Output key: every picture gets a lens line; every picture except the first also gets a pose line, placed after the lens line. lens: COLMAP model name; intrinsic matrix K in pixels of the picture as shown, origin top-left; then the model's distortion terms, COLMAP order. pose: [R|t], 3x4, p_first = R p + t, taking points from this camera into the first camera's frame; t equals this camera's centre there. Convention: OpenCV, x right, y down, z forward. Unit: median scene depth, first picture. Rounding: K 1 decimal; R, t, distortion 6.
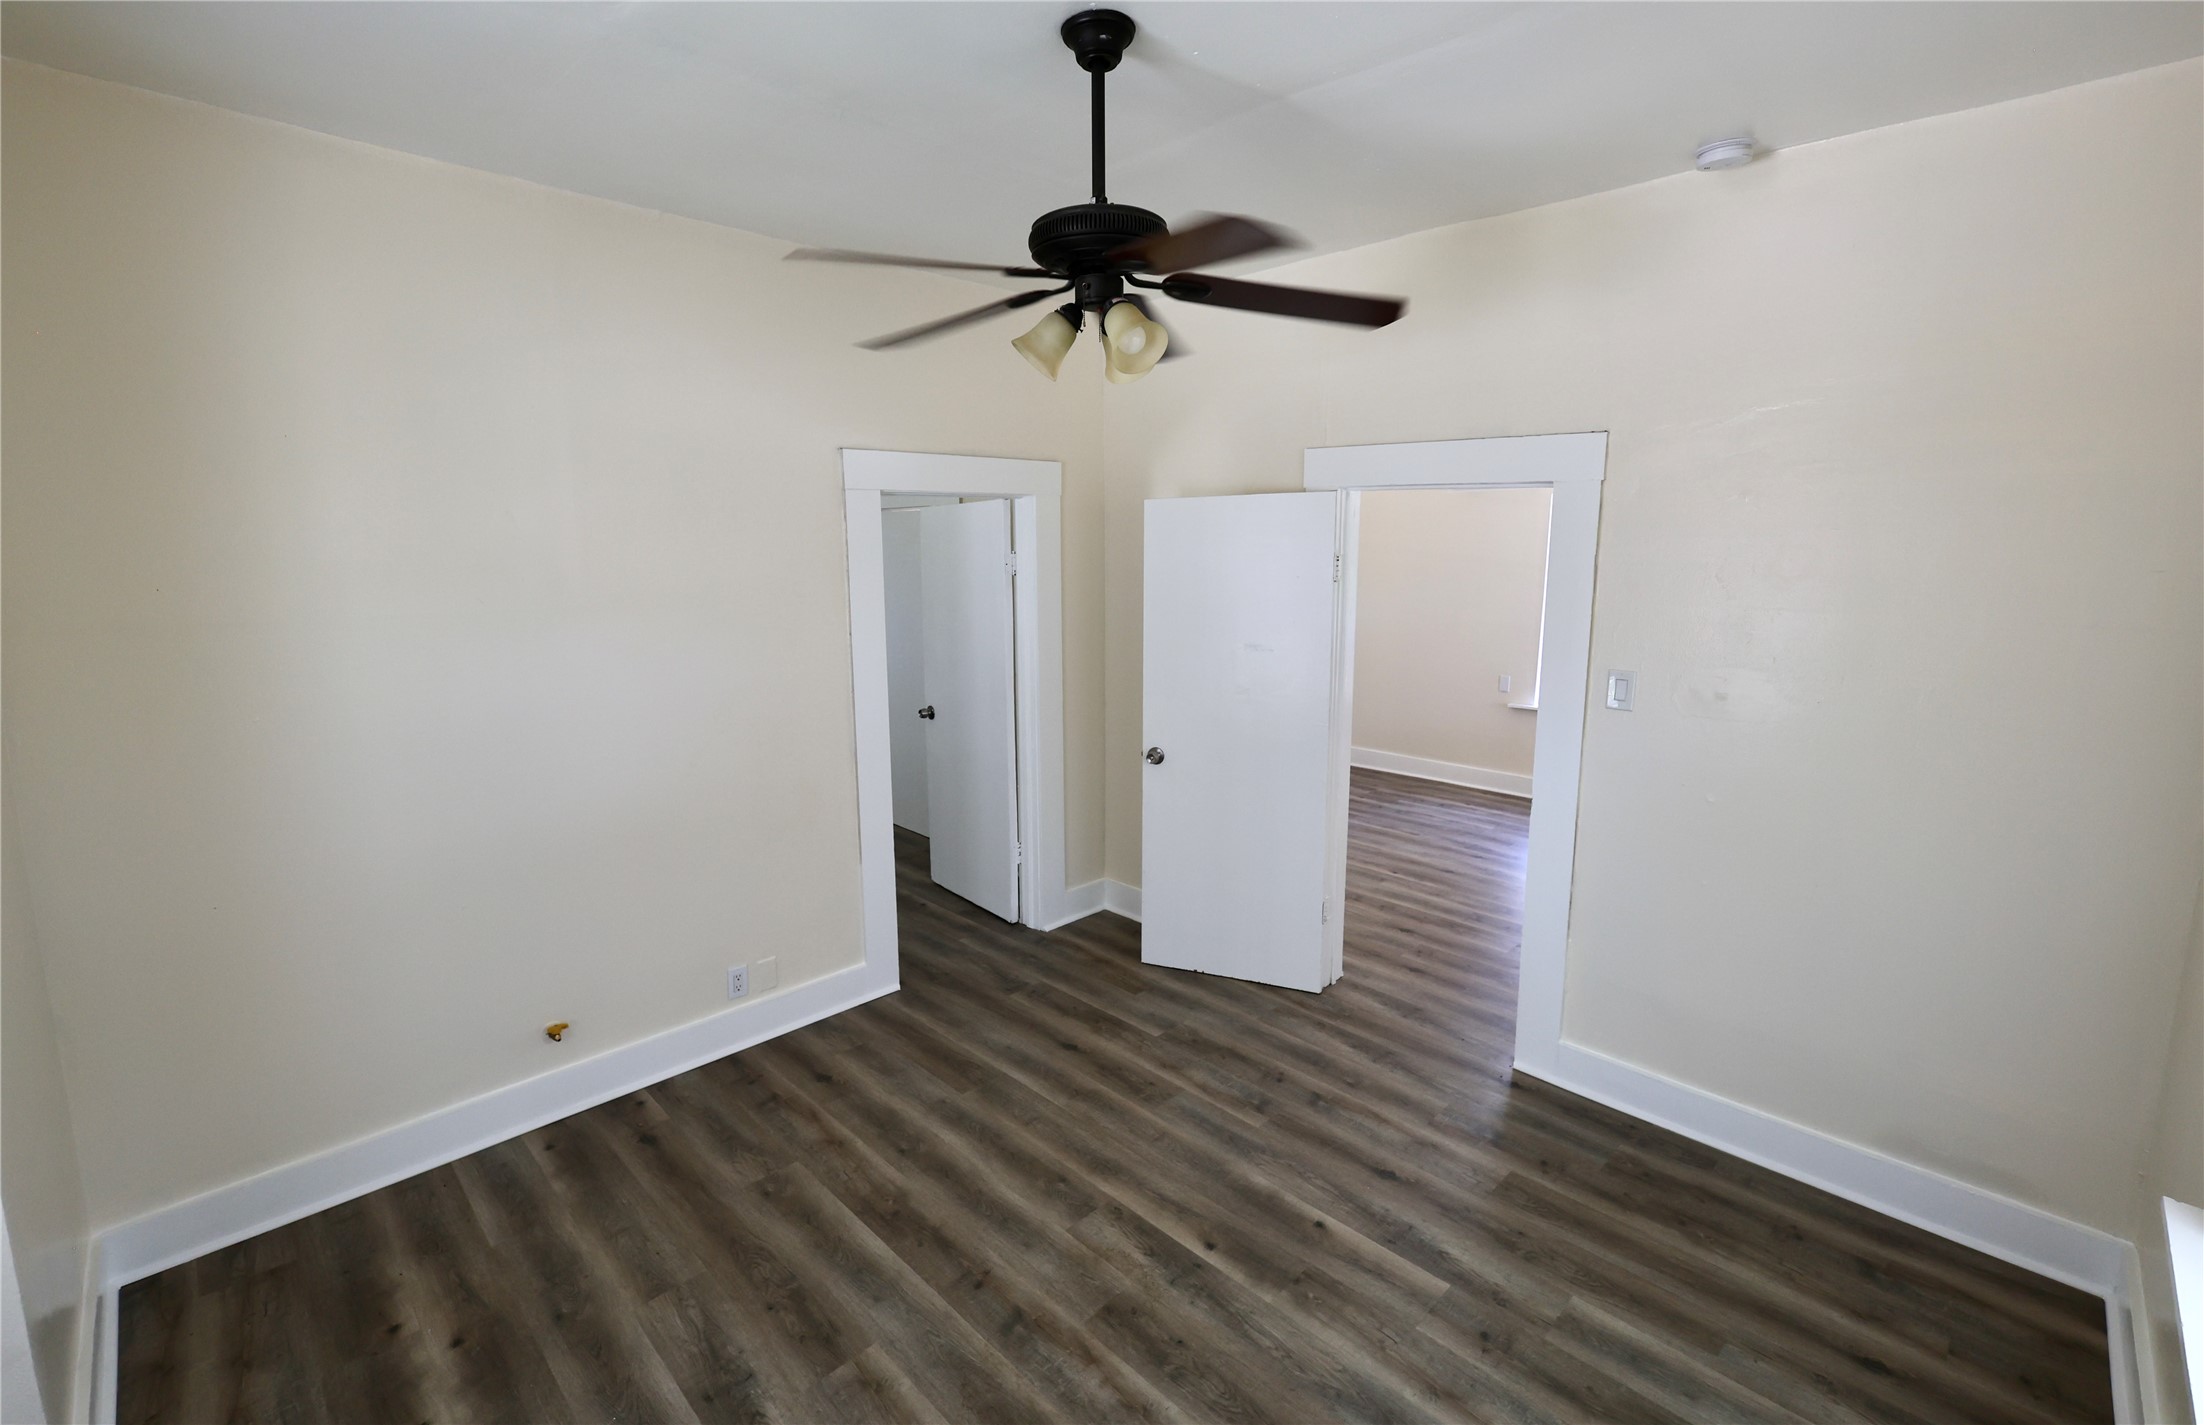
lens RADIAL K [[963.1, 0, 1104.3], [0, 963.1, 672.5], [0, 0, 1]] dist [0.000438, 0.000040]
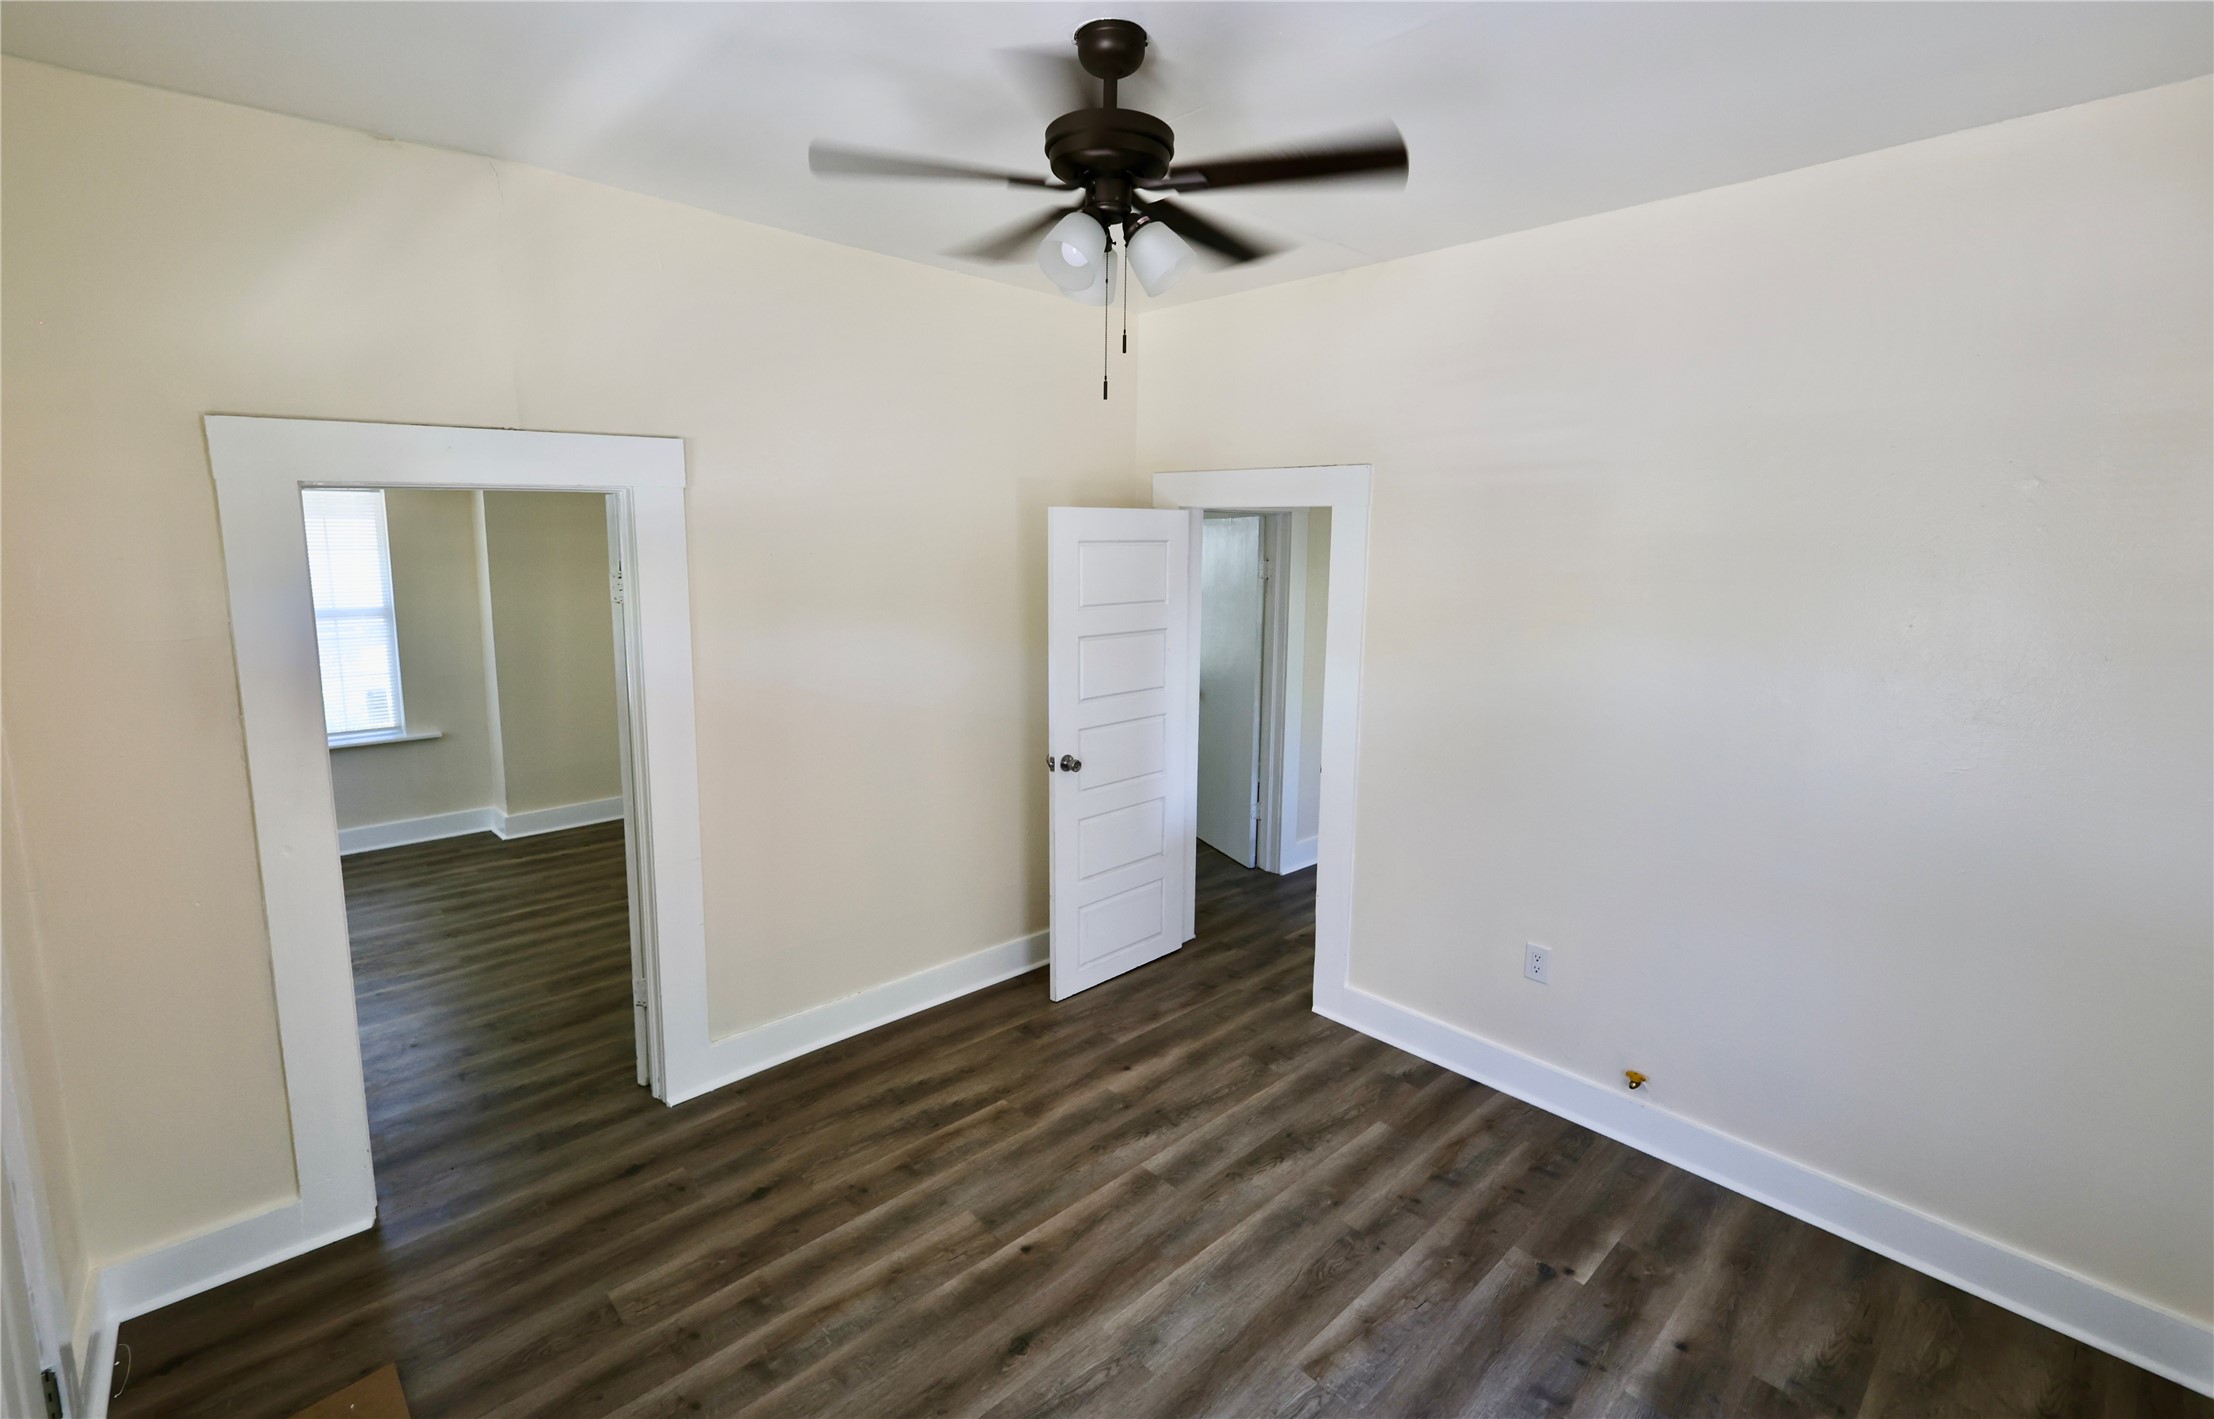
lens RADIAL K [[1005.9, 0, 1109.8], [0, 1005.9, 642.6], [0, 0, 1]] dist [0.000293, -0.000073]
pose [[-0.023846, 0.148288, -0.988657, 0.746387], [-0.167107, 0.974433, 0.150185, -0.160321], [0.985650, 0.168793, 0.001543, 0.997040]]
